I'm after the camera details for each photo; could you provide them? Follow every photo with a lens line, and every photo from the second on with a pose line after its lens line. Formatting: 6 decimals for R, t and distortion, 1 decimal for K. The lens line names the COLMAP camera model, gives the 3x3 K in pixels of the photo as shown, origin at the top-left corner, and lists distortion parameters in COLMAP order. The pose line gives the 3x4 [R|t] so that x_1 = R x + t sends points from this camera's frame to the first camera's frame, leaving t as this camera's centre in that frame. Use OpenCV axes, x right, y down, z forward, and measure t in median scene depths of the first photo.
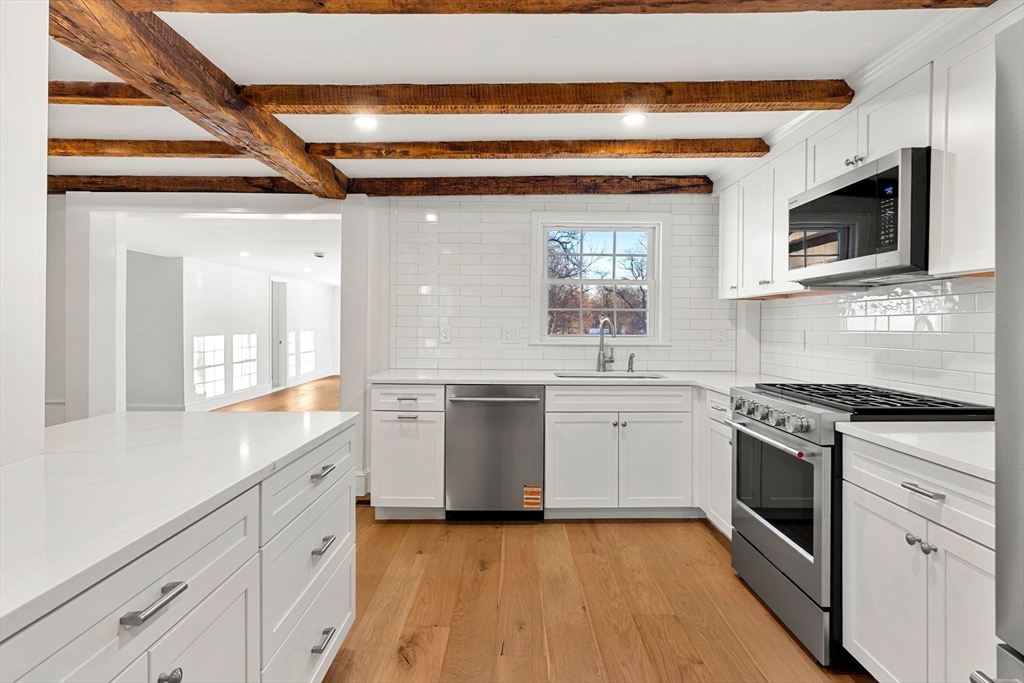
lens RADIAL K [[522.0, 0, 507.2], [0, 522.0, 325.5], [0, 0, 1]] dist [-0.004254, -0.000360]
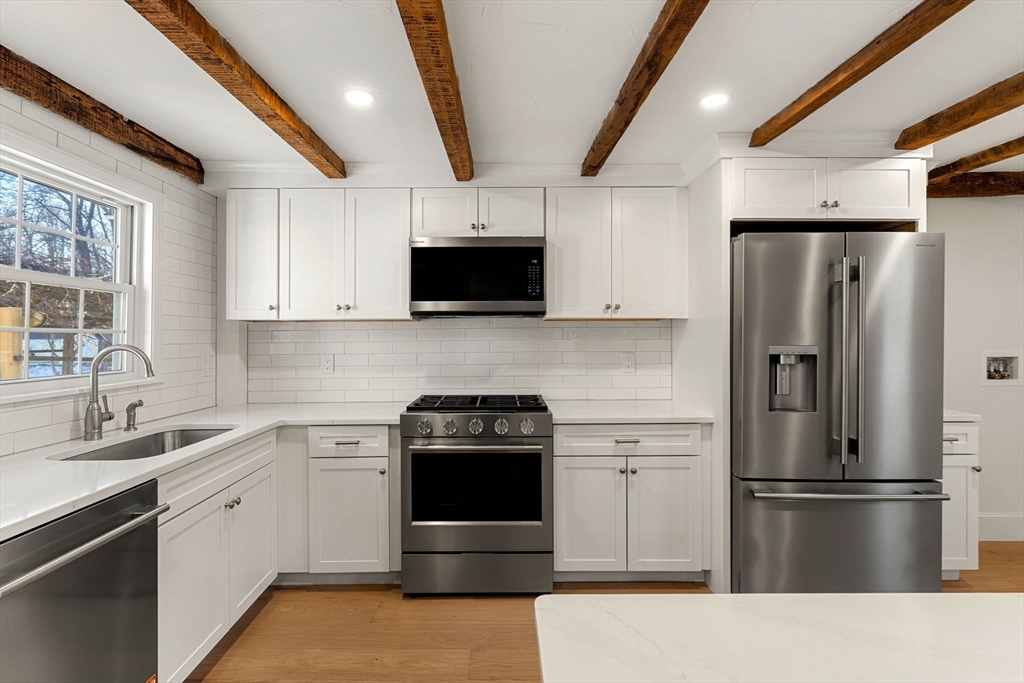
lens RADIAL K [[500.2, 0, 507.5], [0, 500.2, 330.7], [0, 0, 1]] dist [-0.001505, 0.000058]
pose [[-0.003820, 0.007283, 0.999966, -0.369559], [0.008624, 0.999937, -0.007250, -0.022701], [-0.999956, 0.008596, -0.003882, 0.550732]]
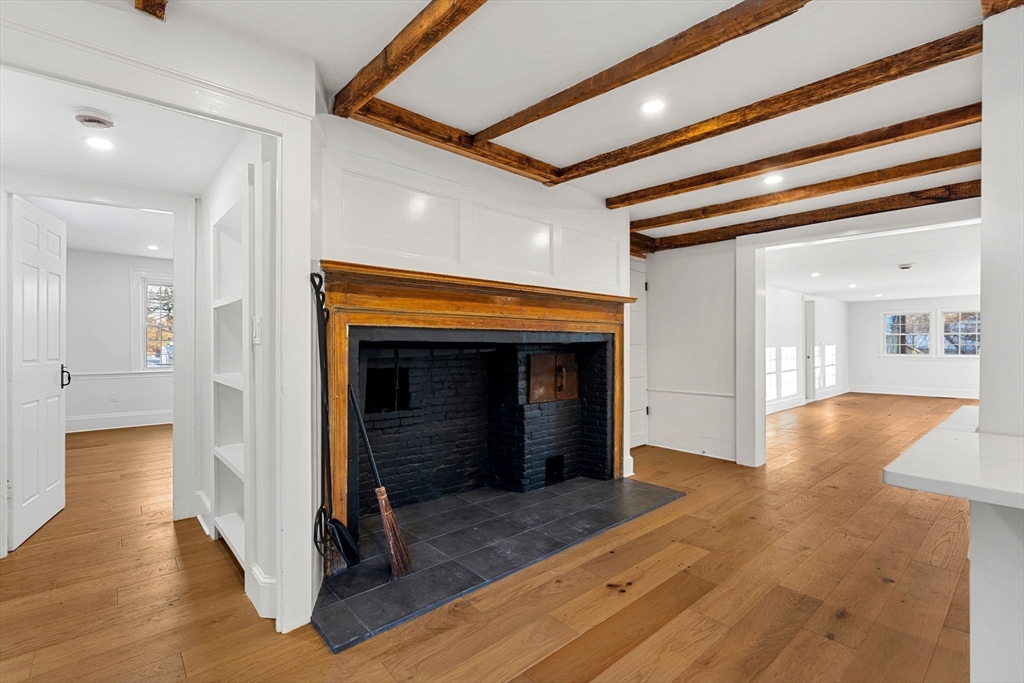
lens RADIAL K [[456.2, 0, 510.8], [0, 456.2, 340.5], [0, 0, 1]] dist [-0.002721, 0.000324]
pose [[0.660807, -0.010426, -0.750483, -0.351974], [0.002052, 0.999925, -0.012084, 0.022299], [0.750553, 0.006446, 0.660779, -0.207947]]
